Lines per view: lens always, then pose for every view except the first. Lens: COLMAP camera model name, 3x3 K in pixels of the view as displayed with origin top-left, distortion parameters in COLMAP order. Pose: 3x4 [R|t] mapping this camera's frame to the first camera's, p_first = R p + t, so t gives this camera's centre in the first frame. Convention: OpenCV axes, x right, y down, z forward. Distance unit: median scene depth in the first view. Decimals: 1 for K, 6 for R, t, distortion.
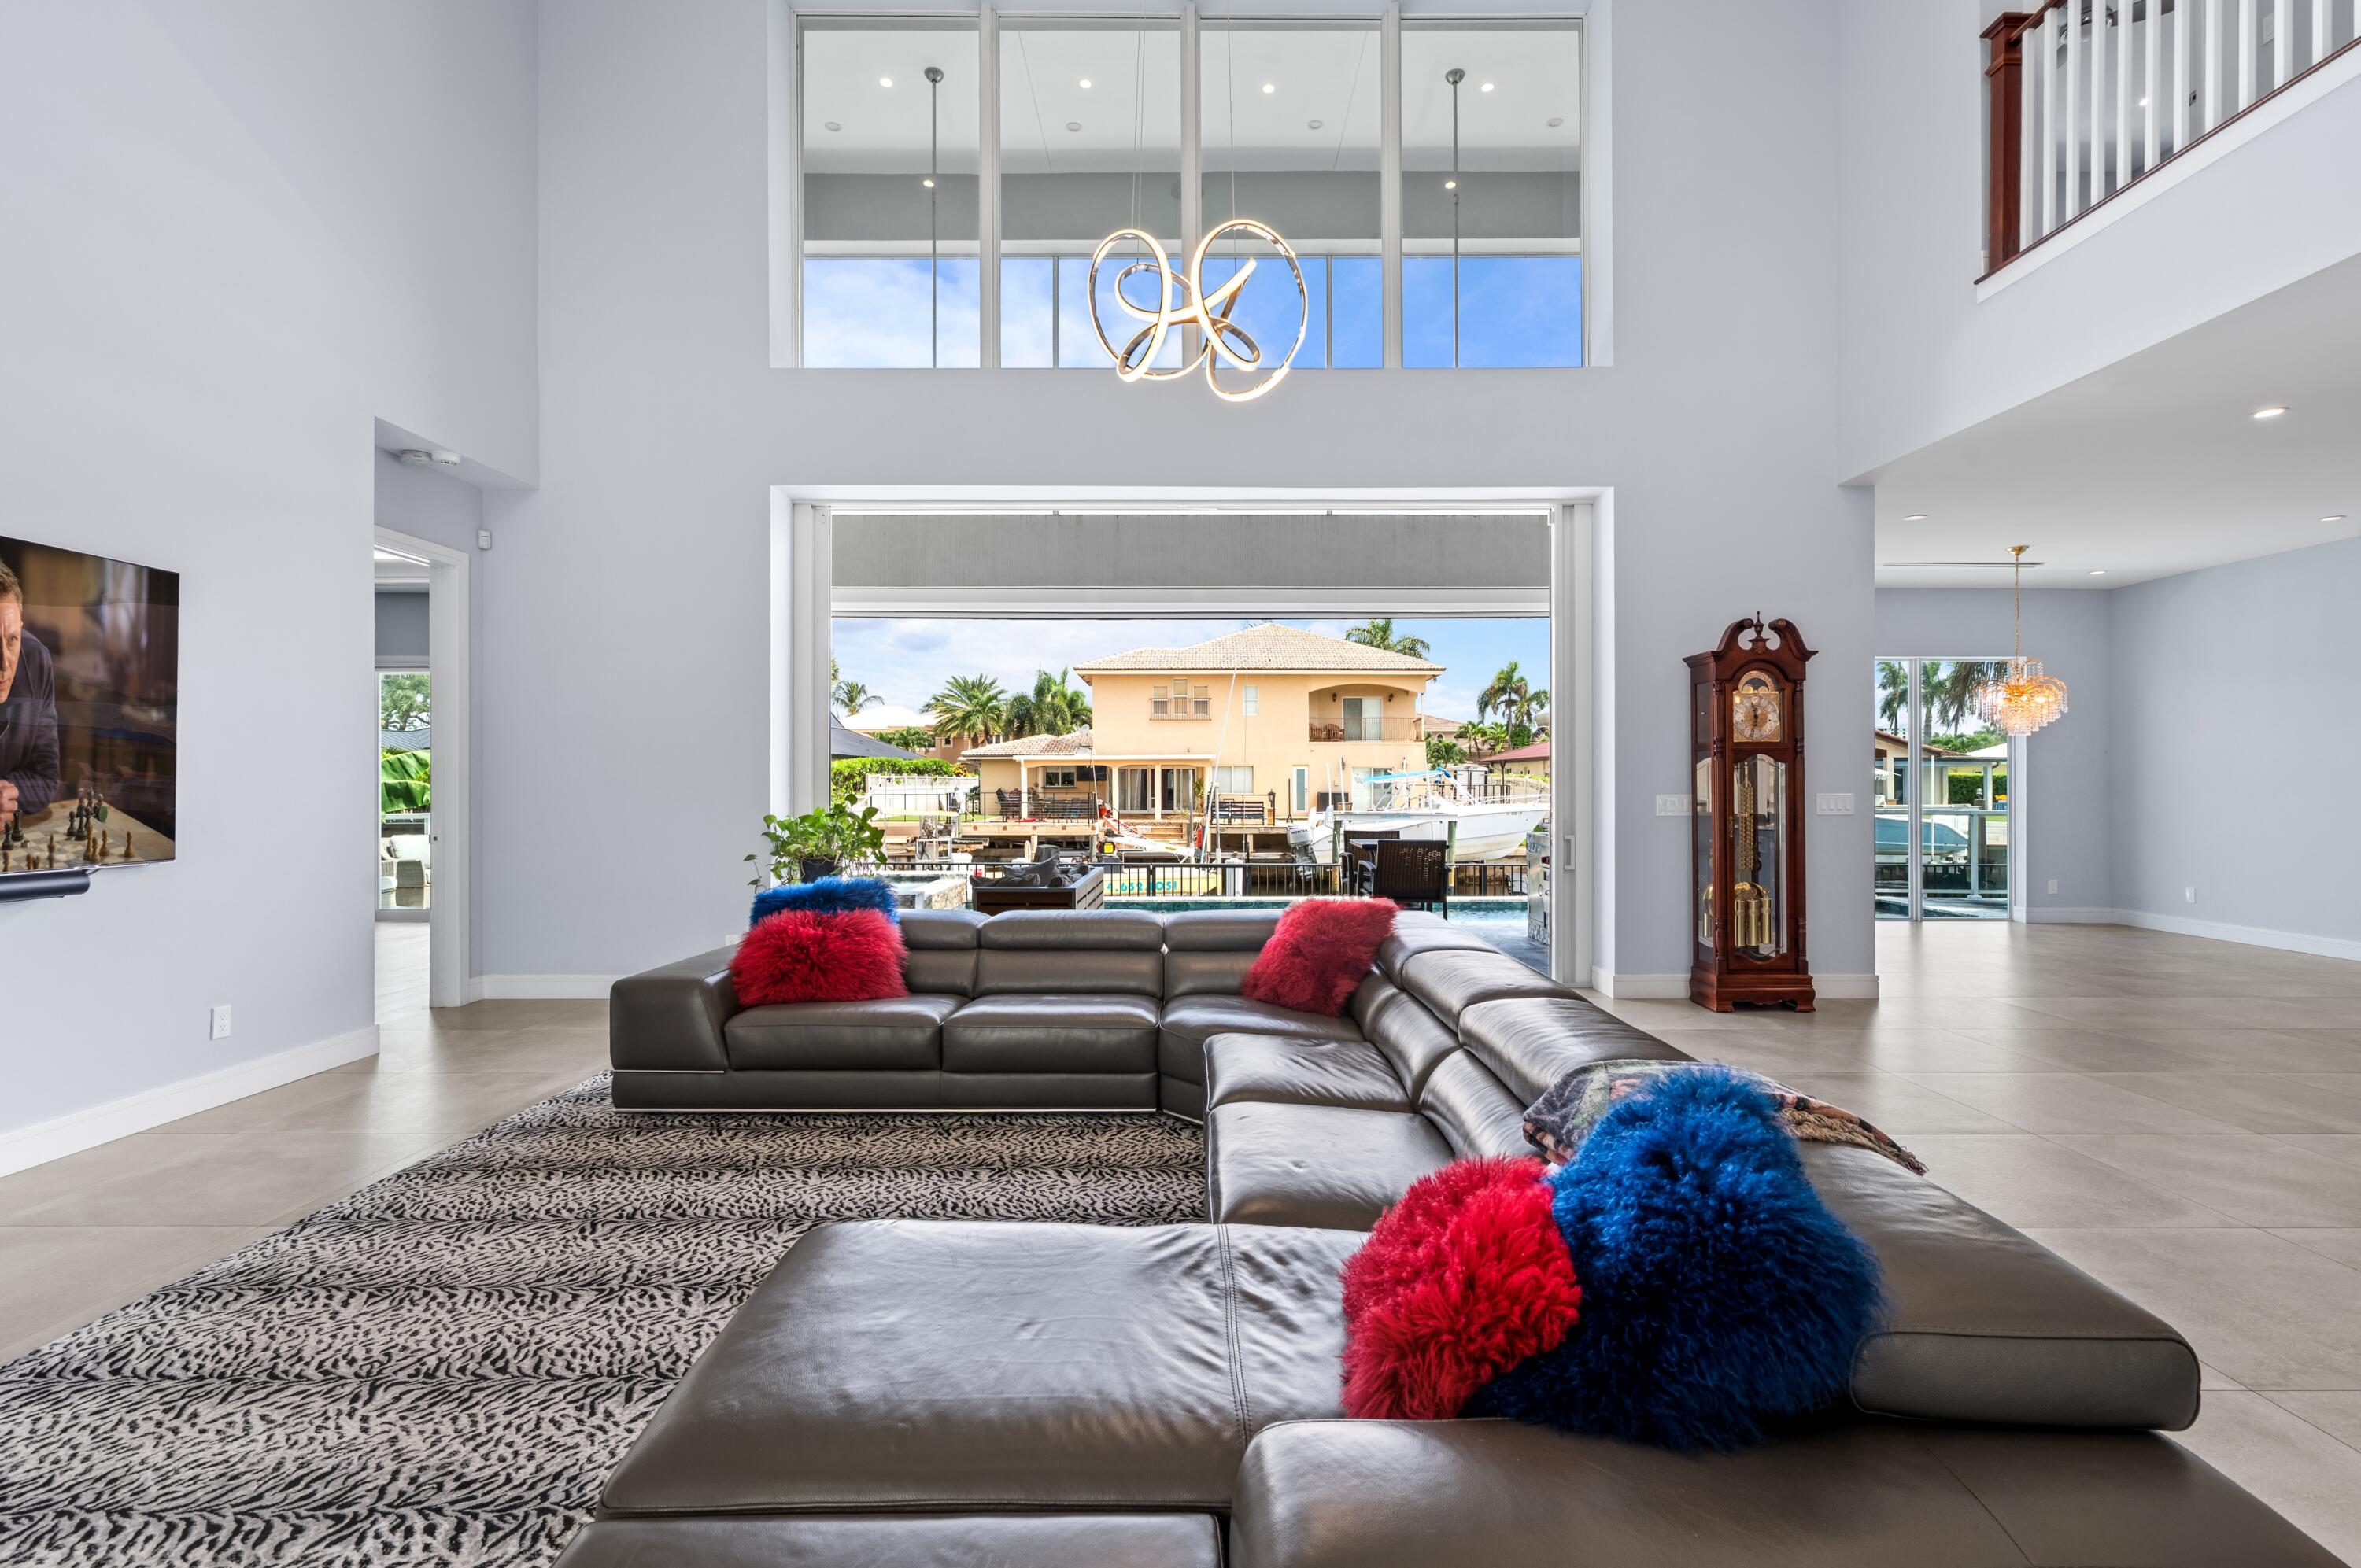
lens RADIAL K [[1078.5, 0, 1187.7], [0, 1078.5, 781.4], [0, 0, 1]] dist [0.000306, 0.000217]
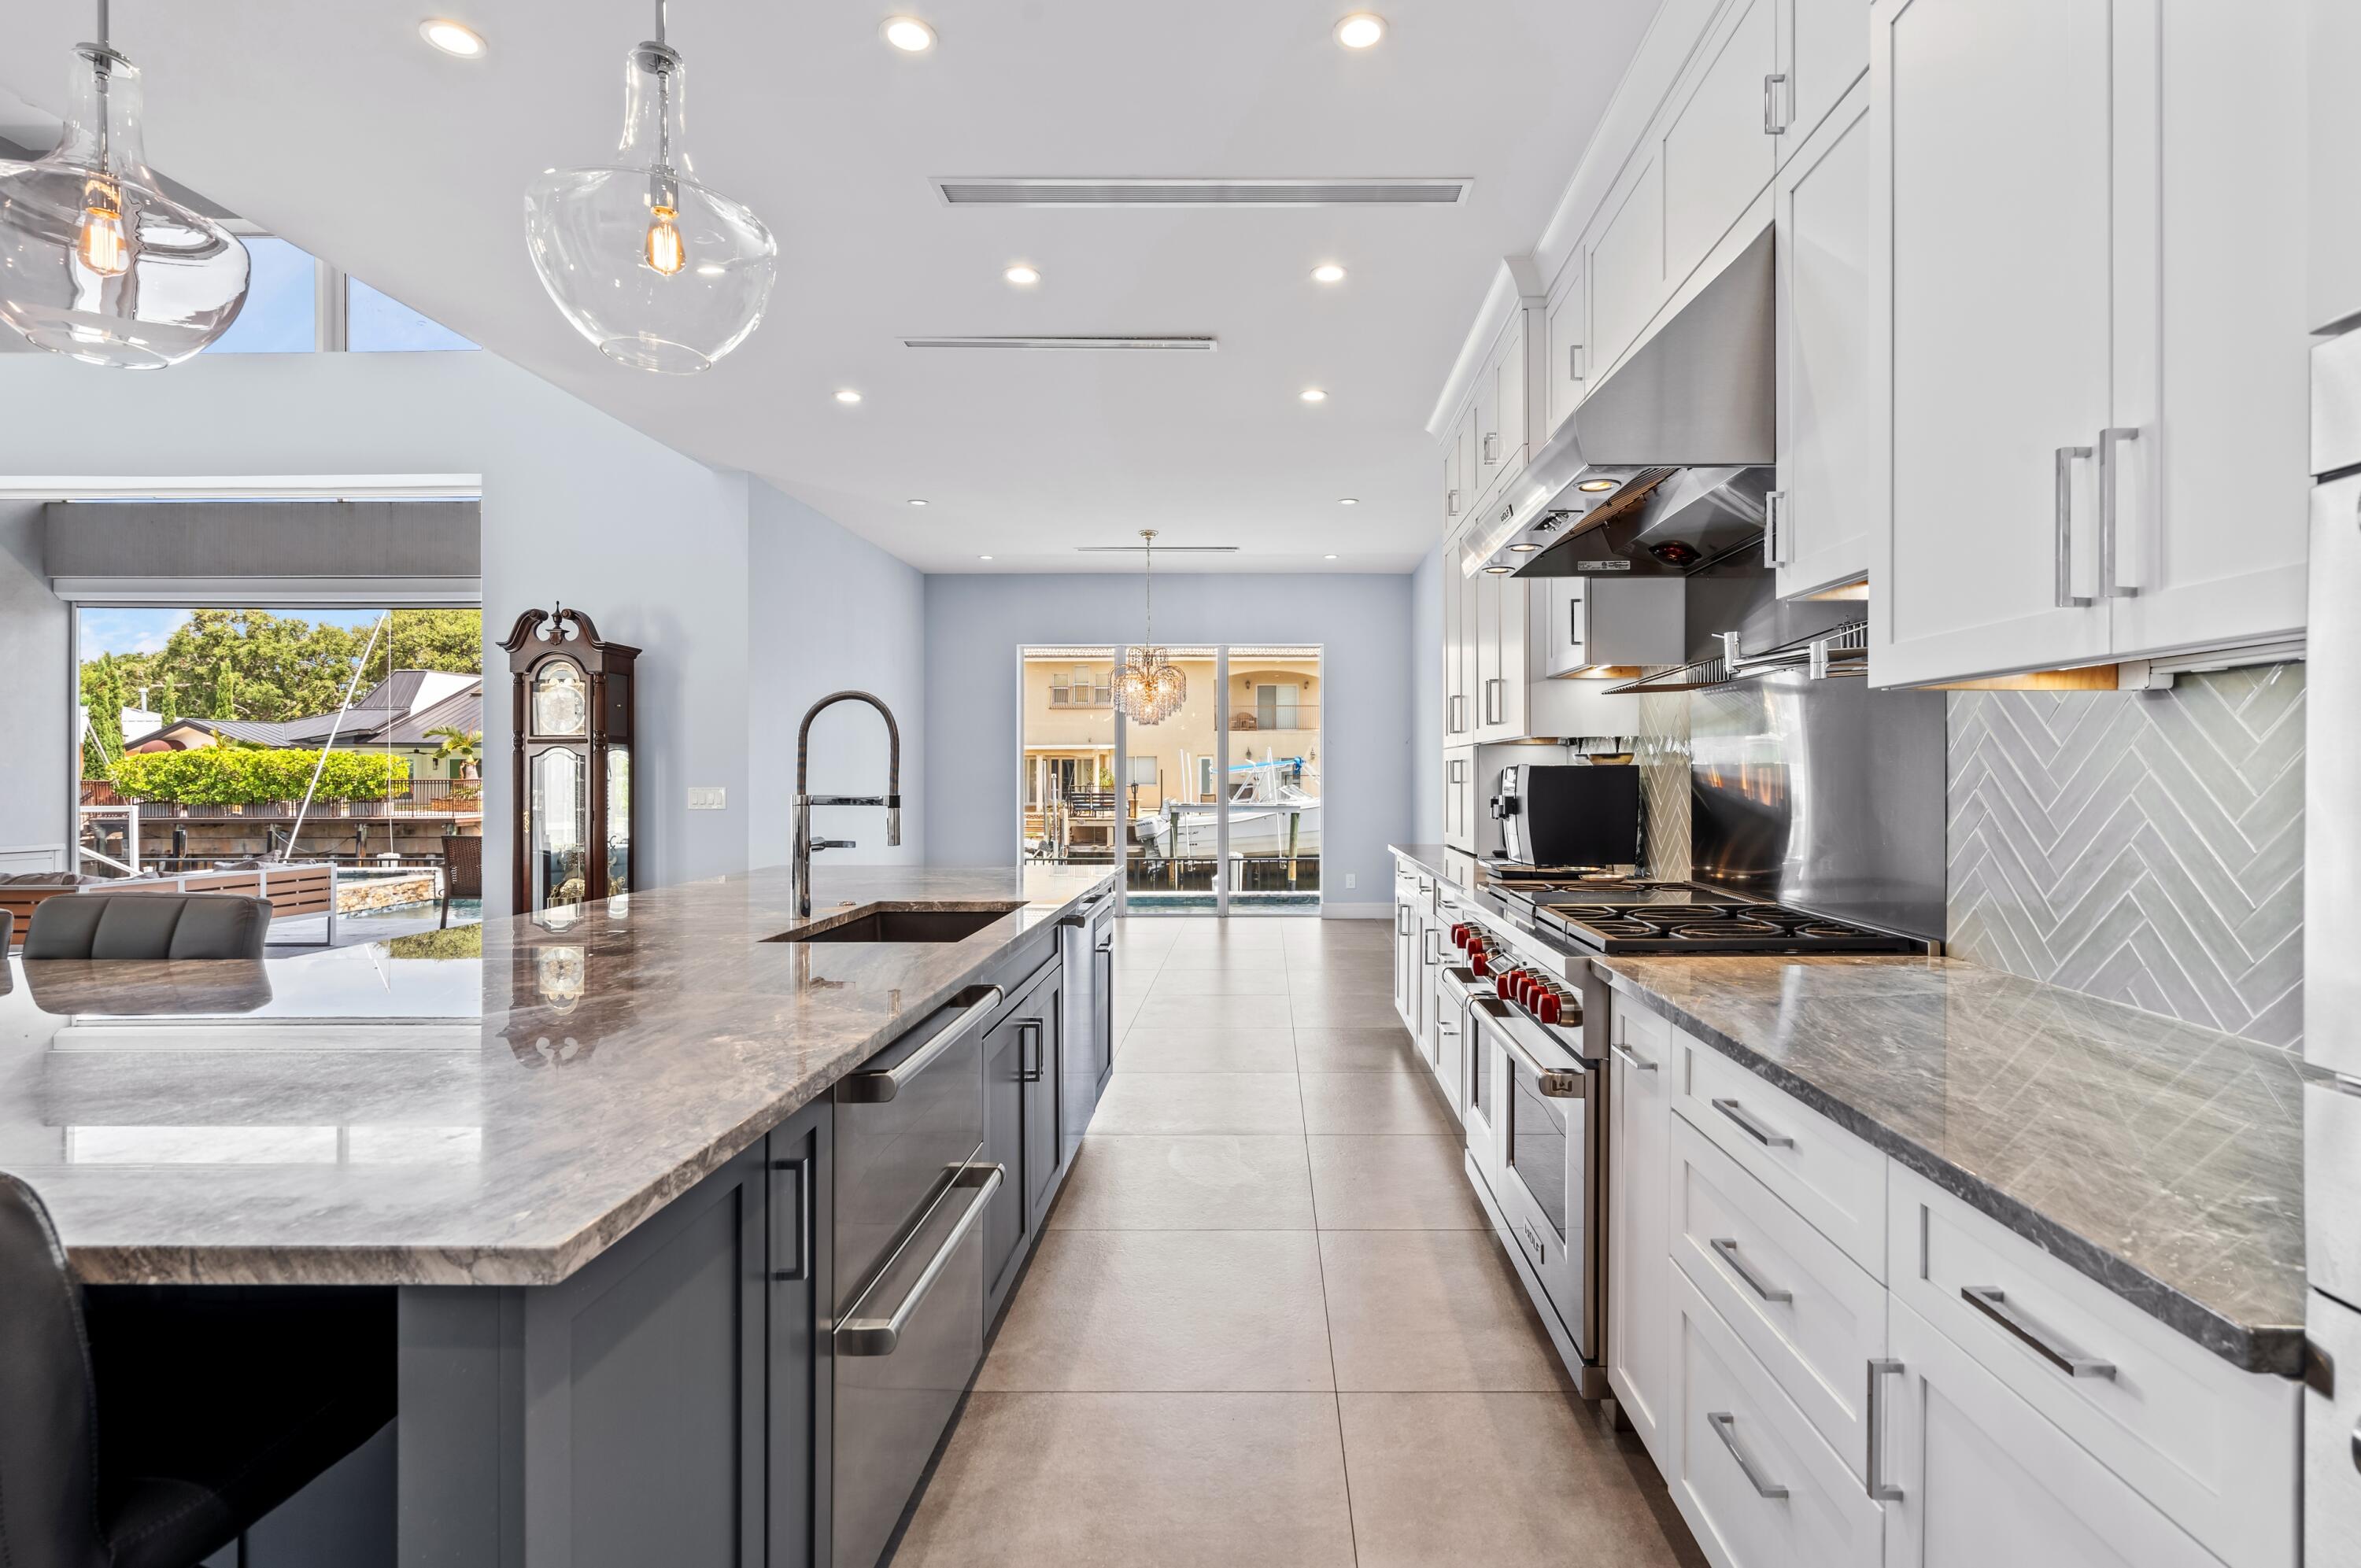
lens RADIAL K [[1114.4, 0, 1265.9], [0, 1114.4, 770.2], [0, 0, 1]] dist [0.000453, 0.000811]
pose [[0.999987, -0.002716, -0.004303, 1.171707], [0.002710, 0.999995, -0.001353, -0.001997], [0.004307, 0.001341, 0.999990, -0.002769]]
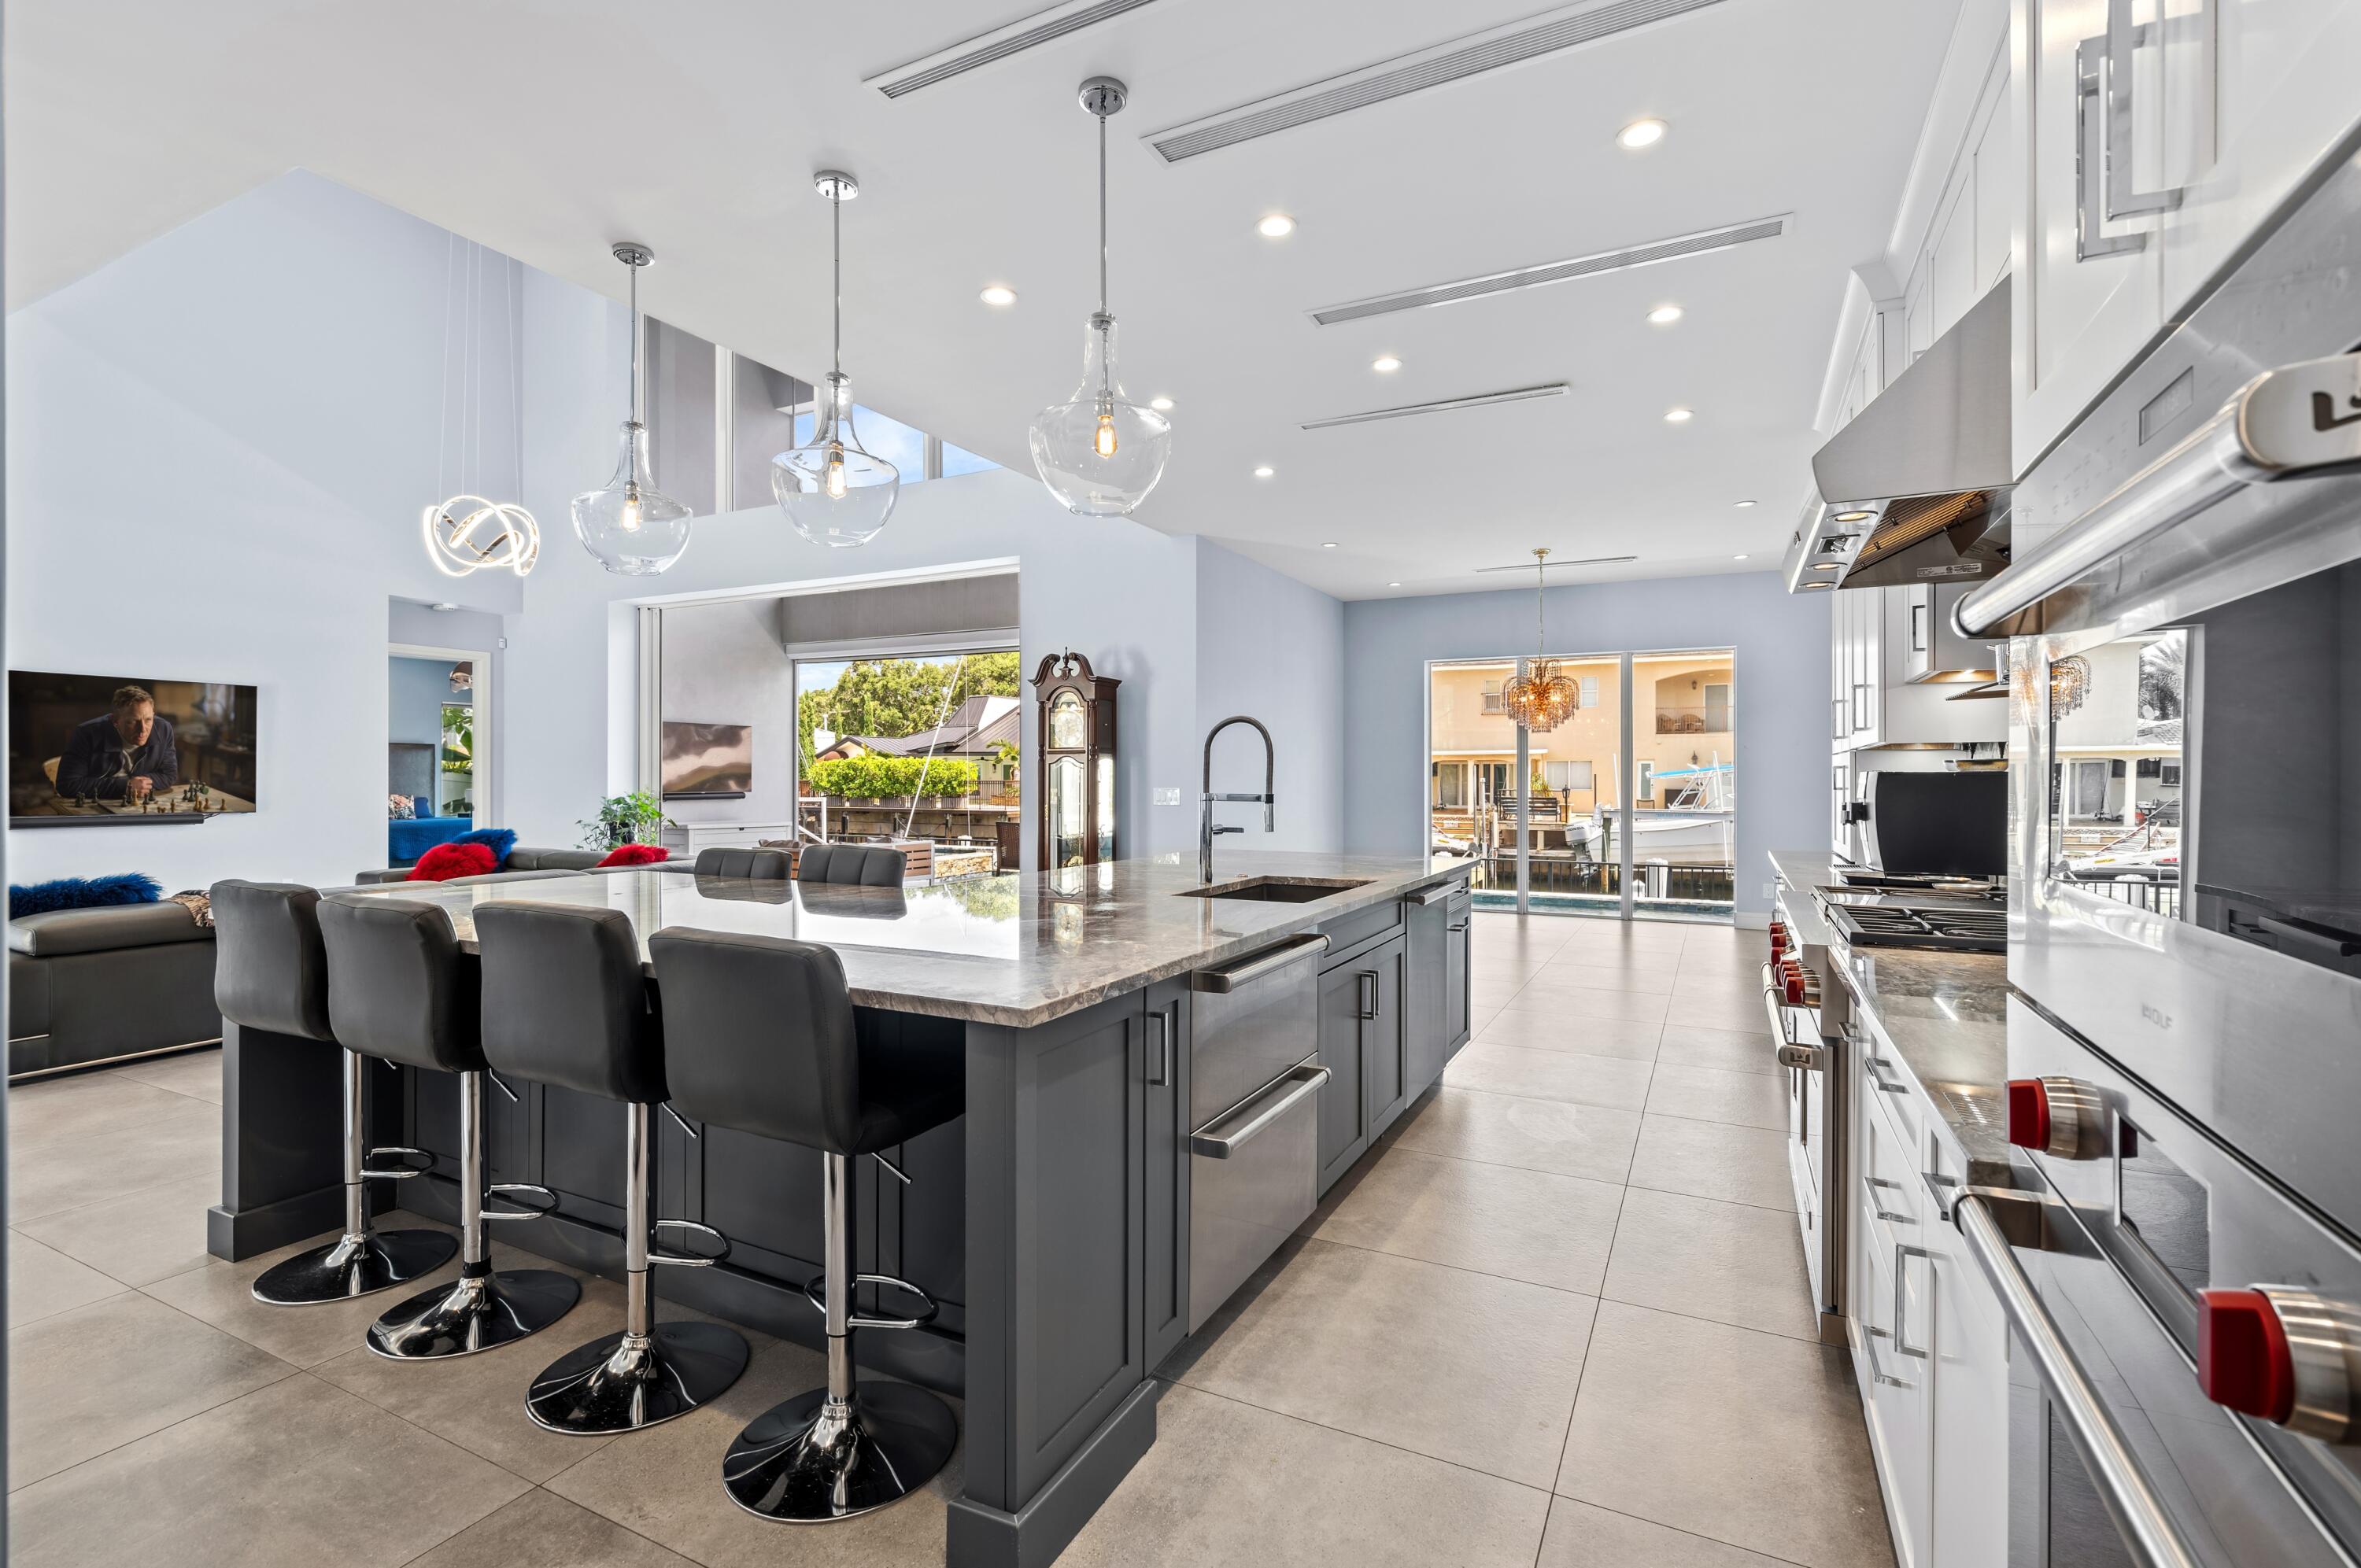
lens RADIAL K [[1078.5, 0, 1187.7], [0, 1078.5, 781.4], [0, 0, 1]] dist [0.000306, 0.000217]
pose [[0.892815, 0.002811, -0.450415, 1.243197], [-0.000722, 0.999988, 0.004810, -0.002356], [0.450424, -0.003969, 0.892806, -0.091778]]
